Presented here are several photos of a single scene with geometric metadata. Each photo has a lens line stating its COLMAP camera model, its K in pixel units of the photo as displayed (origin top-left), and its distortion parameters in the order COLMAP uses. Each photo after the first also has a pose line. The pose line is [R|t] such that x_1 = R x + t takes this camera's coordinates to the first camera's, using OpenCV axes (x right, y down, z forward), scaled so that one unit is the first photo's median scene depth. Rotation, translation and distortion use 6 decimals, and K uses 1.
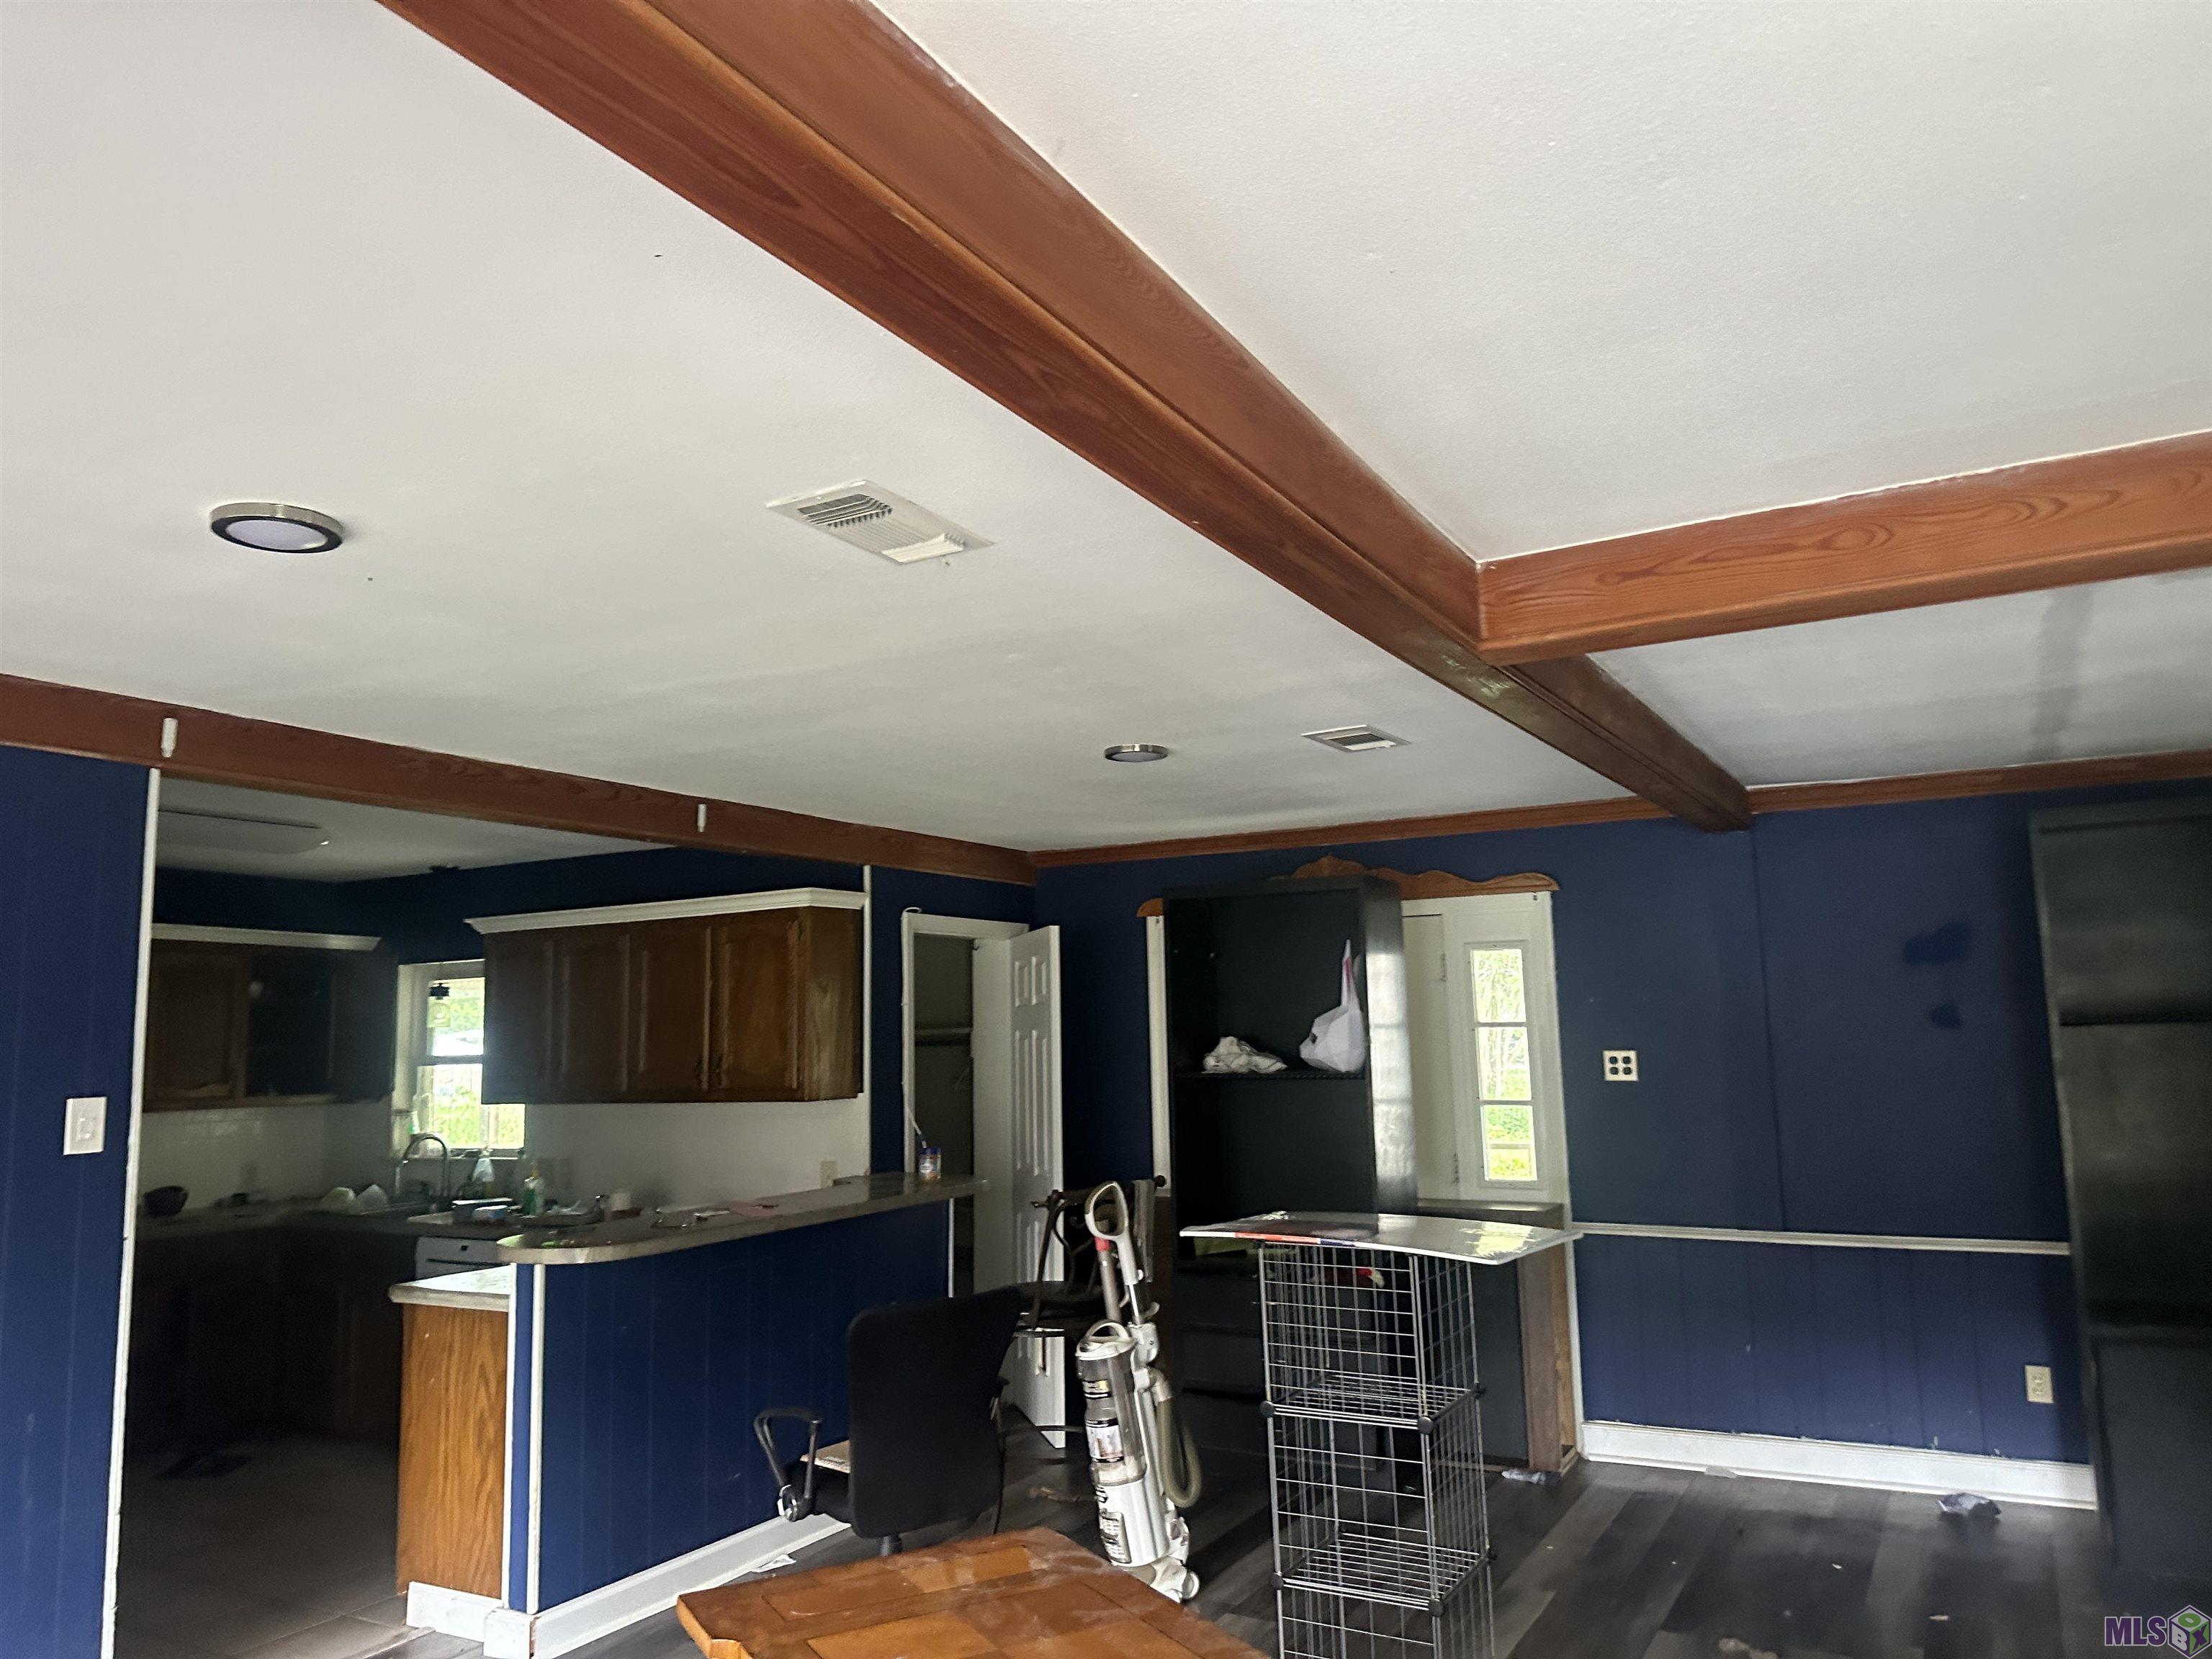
lens RADIAL K [[1565.0, 0, 1079.1], [0, 1565.0, 820.9], [0, 0, 1]] dist [0.060407, -0.072831]
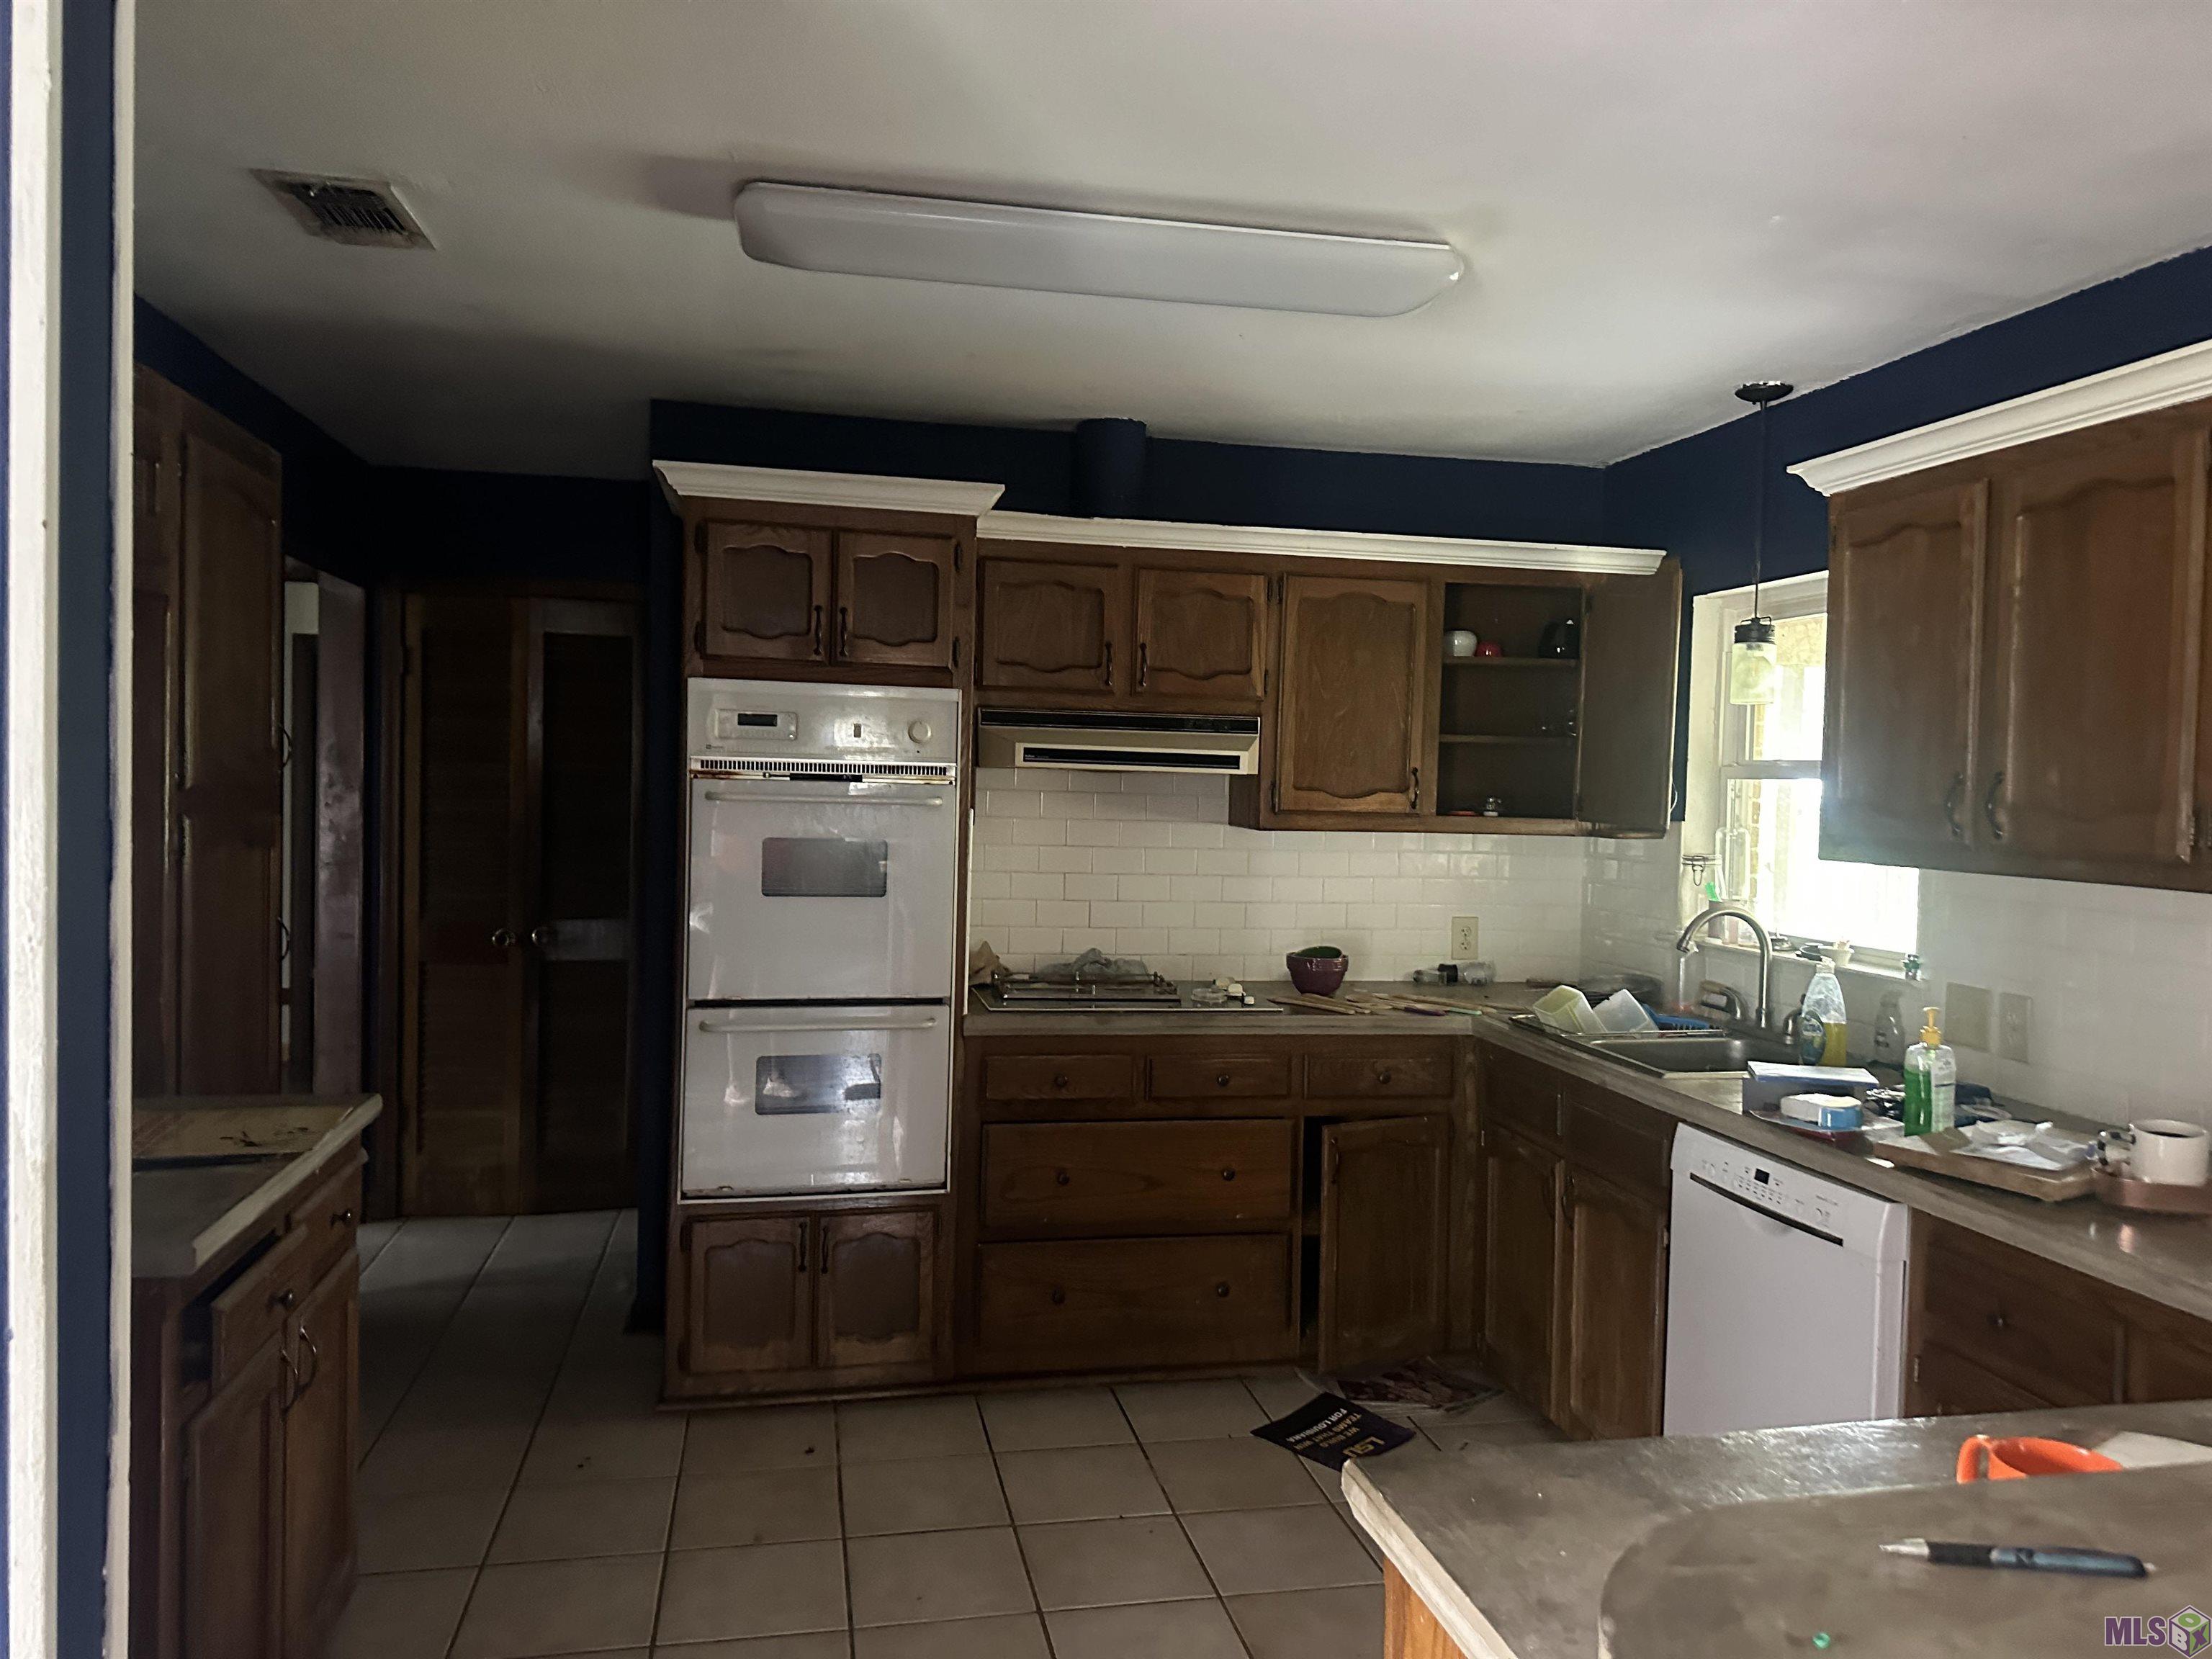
lens RADIAL K [[1545.1, 0, 1106.0], [0, 1545.1, 829.5], [0, 0, 1]] dist [0.046144, -0.072832]
pose [[0.661013, 0.062676, -0.747752, -0.167844], [0.068469, 0.987311, 0.143282, 0.086716], [0.747244, -0.145909, 0.648334, 0.524494]]
